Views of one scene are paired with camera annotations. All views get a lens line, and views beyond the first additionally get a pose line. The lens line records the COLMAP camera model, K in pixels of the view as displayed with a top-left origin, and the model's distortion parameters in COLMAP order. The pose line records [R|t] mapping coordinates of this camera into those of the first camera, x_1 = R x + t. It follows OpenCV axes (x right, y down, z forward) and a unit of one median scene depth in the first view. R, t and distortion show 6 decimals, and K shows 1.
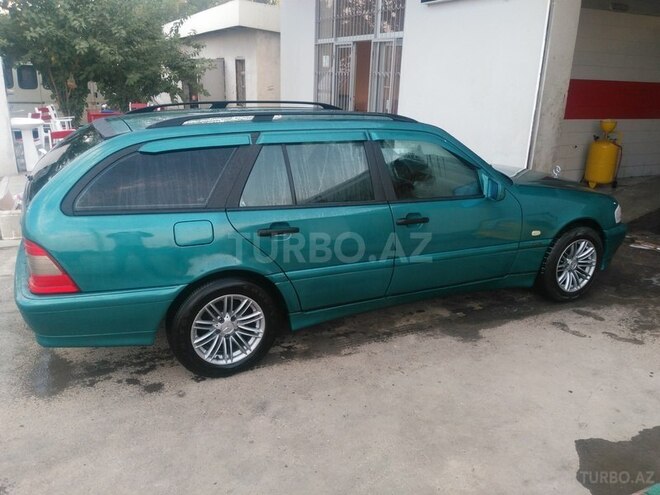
lens RADIAL K [[538.8, 0, 330.0], [0, 538.8, 247.5], [0, 0, 1]] dist [-0.000914, -0.070027]
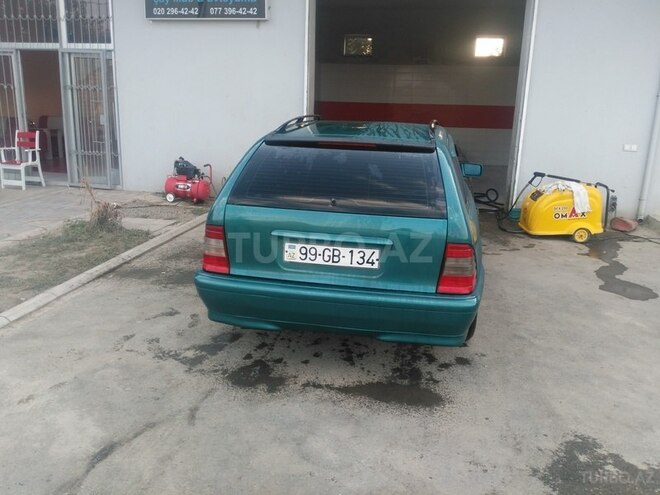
lens RADIAL K [[538.8, 0, 330.0], [0, 538.8, 247.5], [0, 0, 1]] dist [-0.000914, -0.070027]
pose [[0.591219, -0.197555, 0.781941, -0.699098], [0.217867, 0.972611, 0.081000, -0.067900], [-0.776527, 0.122470, 0.618067, 0.247181]]
